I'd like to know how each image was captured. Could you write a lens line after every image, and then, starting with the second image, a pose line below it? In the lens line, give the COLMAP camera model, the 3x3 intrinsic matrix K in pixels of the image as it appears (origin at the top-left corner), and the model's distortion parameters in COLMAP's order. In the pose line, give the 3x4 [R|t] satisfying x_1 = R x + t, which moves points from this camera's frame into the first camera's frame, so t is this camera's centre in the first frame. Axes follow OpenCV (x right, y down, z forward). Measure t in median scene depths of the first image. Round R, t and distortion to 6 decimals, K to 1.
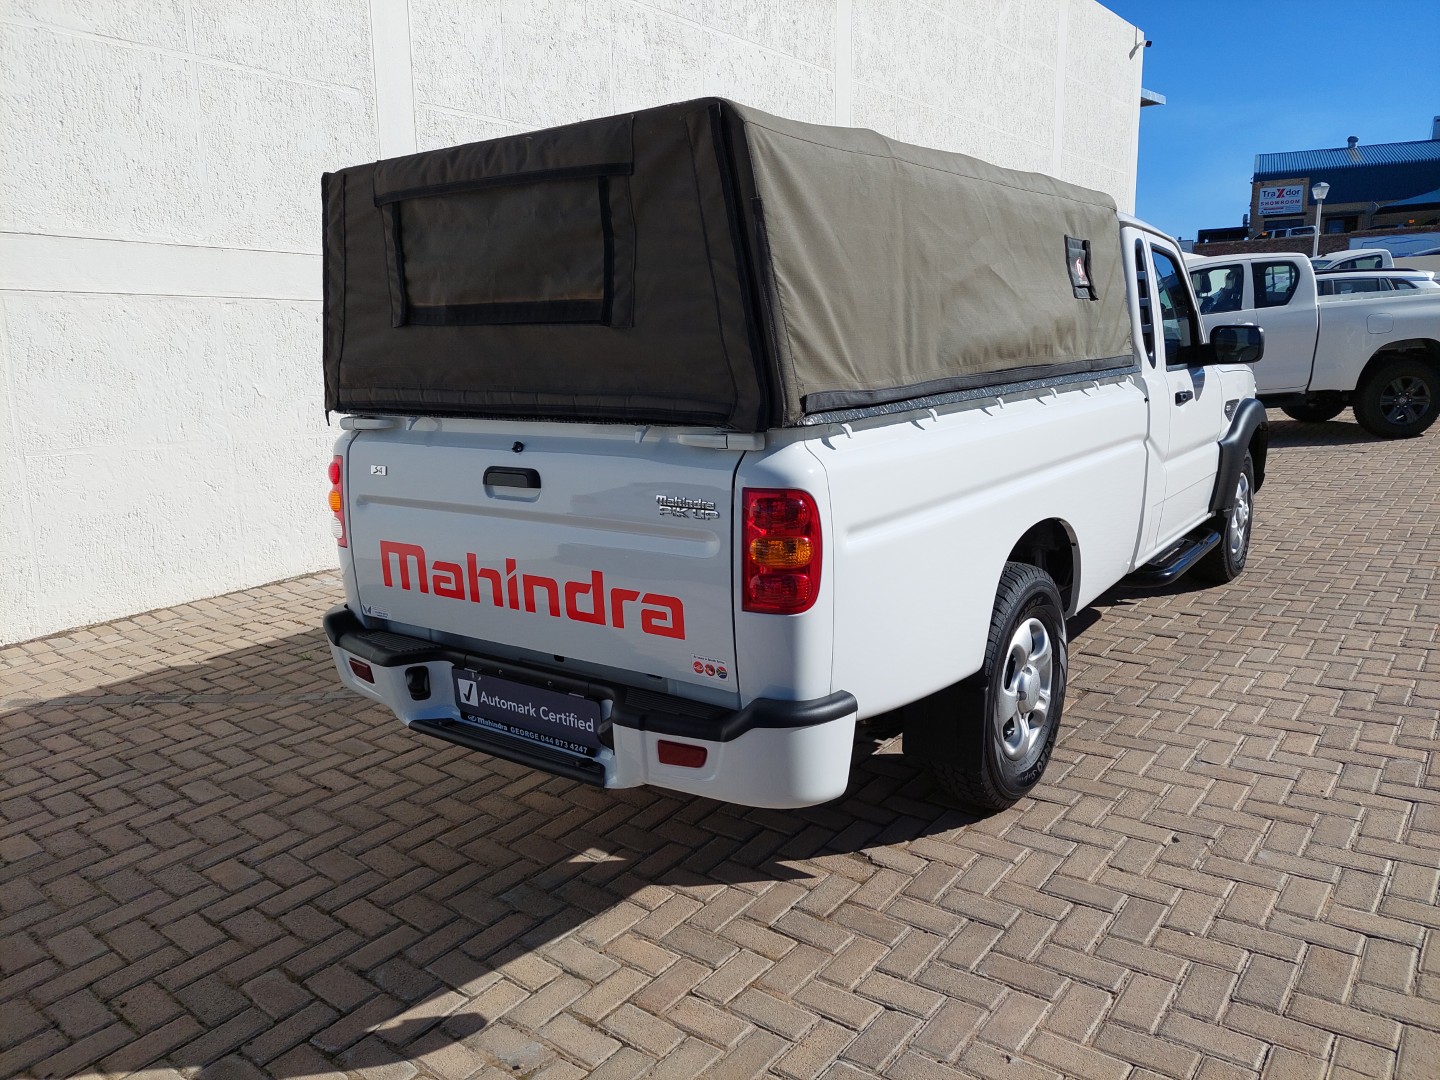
lens RADIAL K [[1029.3, 0, 739.1], [0, 1029.3, 537.0], [0, 0, 1]] dist [0.027934, -0.003409]
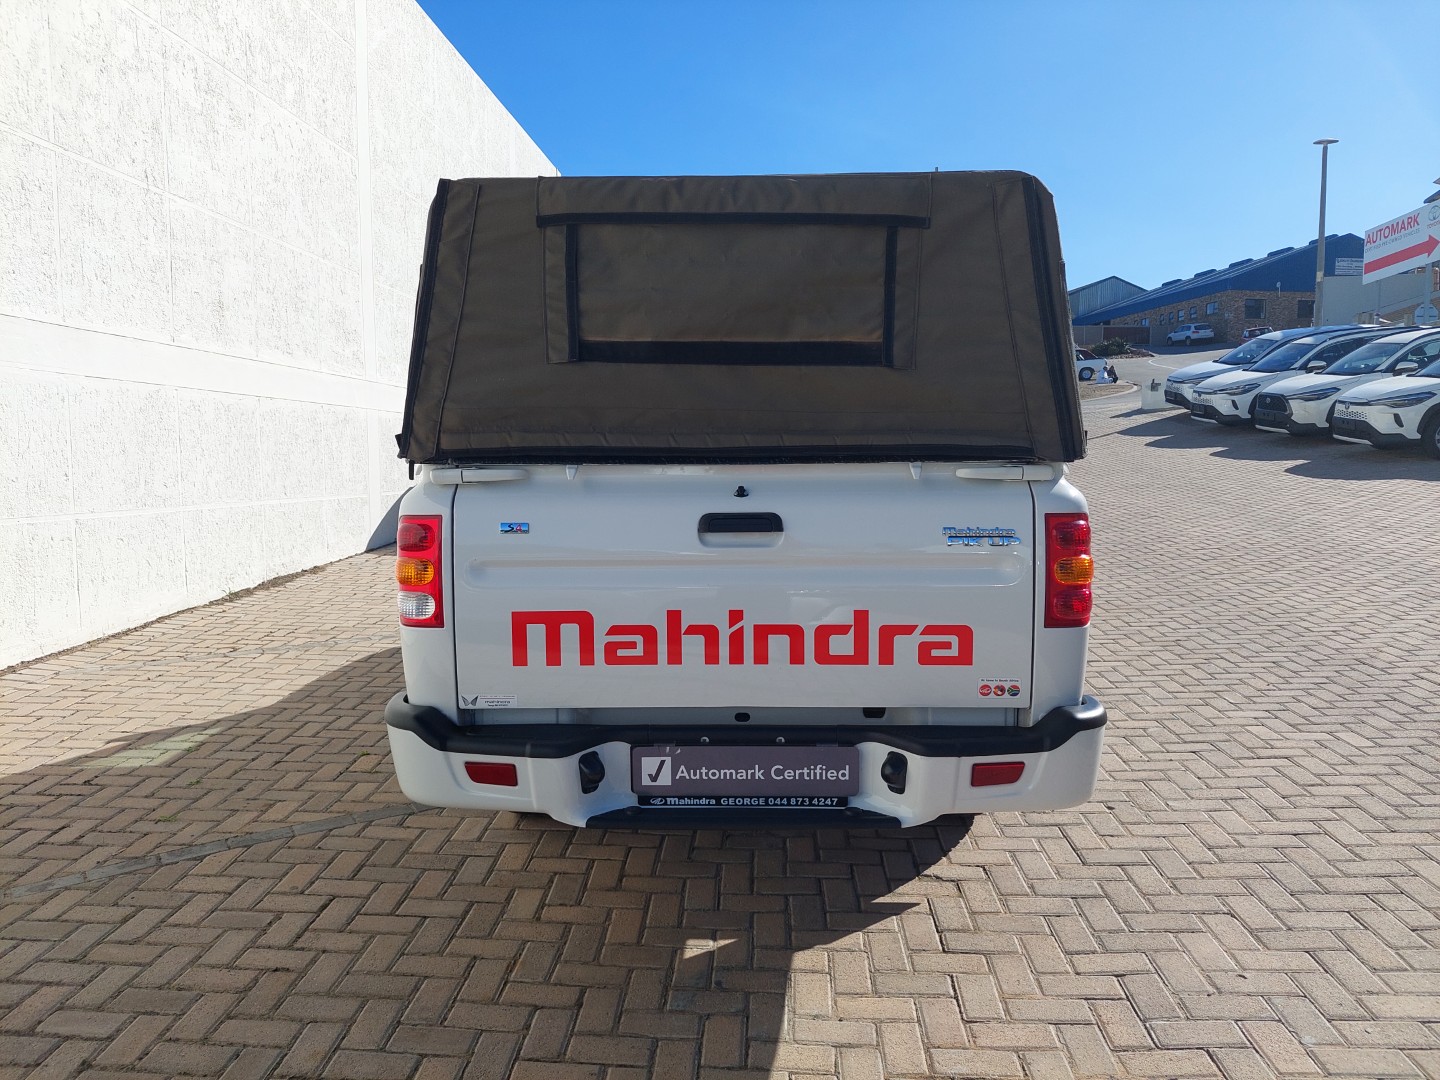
lens RADIAL K [[1026.2, 0, 728.6], [0, 1026.2, 530.9], [0, 0, 1]] dist [0.023378, -0.002977]
pose [[0.826963, -0.029637, 0.561475, -0.707536], [0.090188, 0.992671, -0.080435, 0.022456], [-0.554976, 0.117154, 0.823575, 0.217780]]
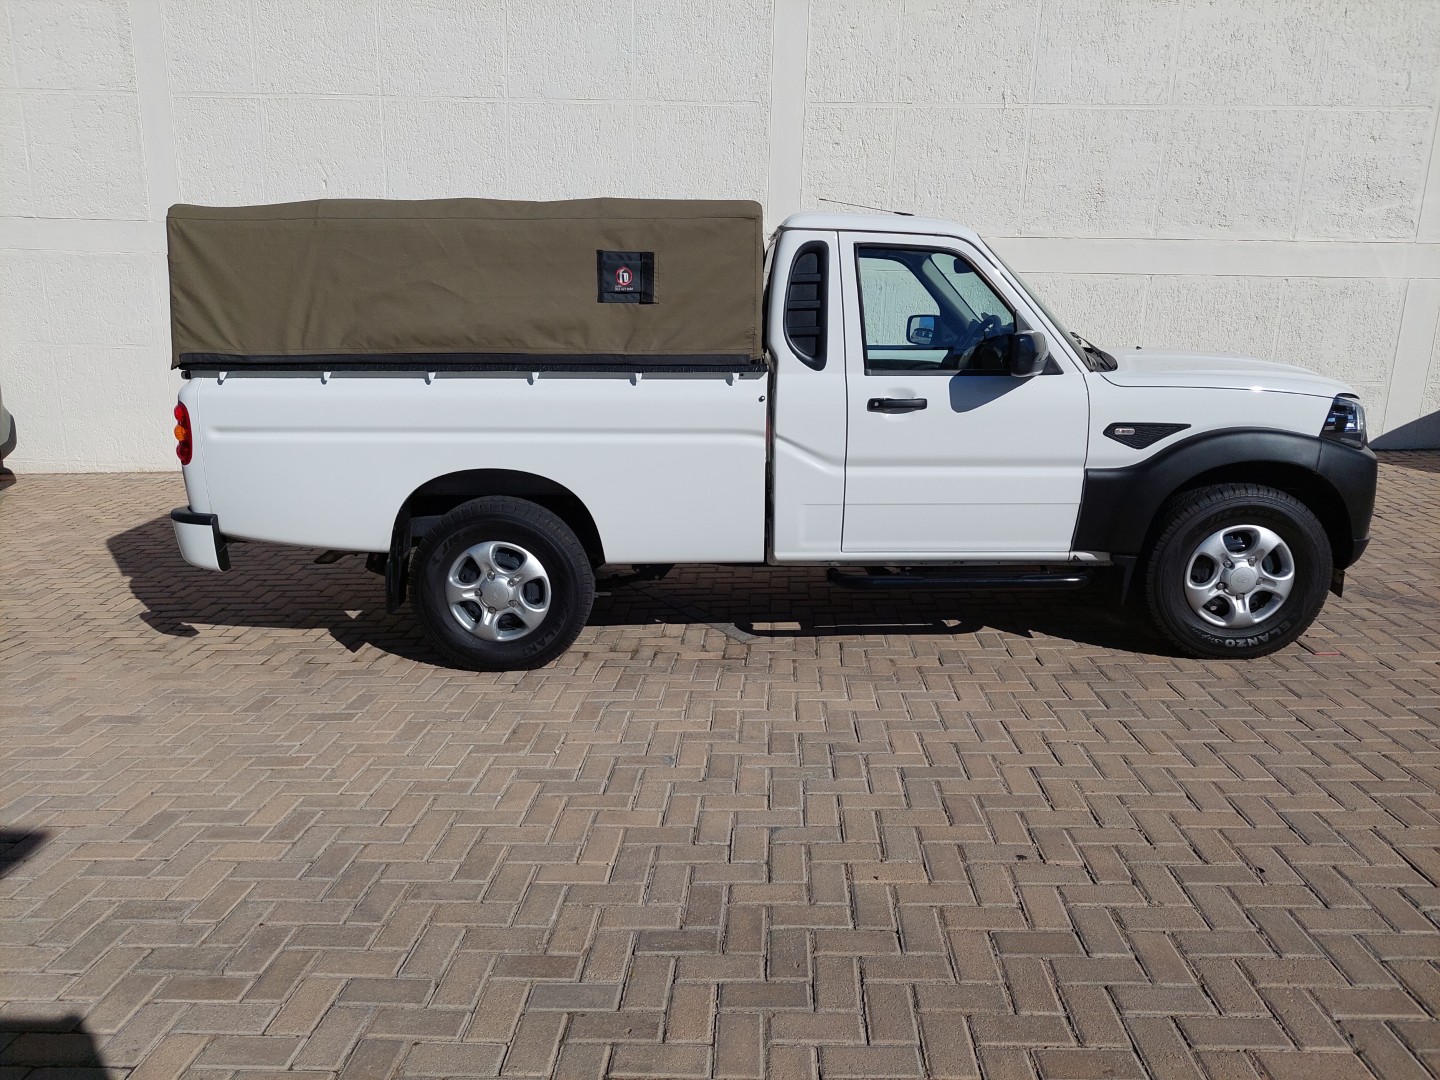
lens RADIAL K [[1026.2, 0, 728.6], [0, 1026.2, 530.9], [0, 0, 1]] dist [0.023378, -0.002977]
pose [[0.576565, 0.224990, -0.785463, 1.886981], [-0.173753, 0.973113, 0.151198, -0.237904], [0.798363, 0.049301, 0.600155, 0.551404]]
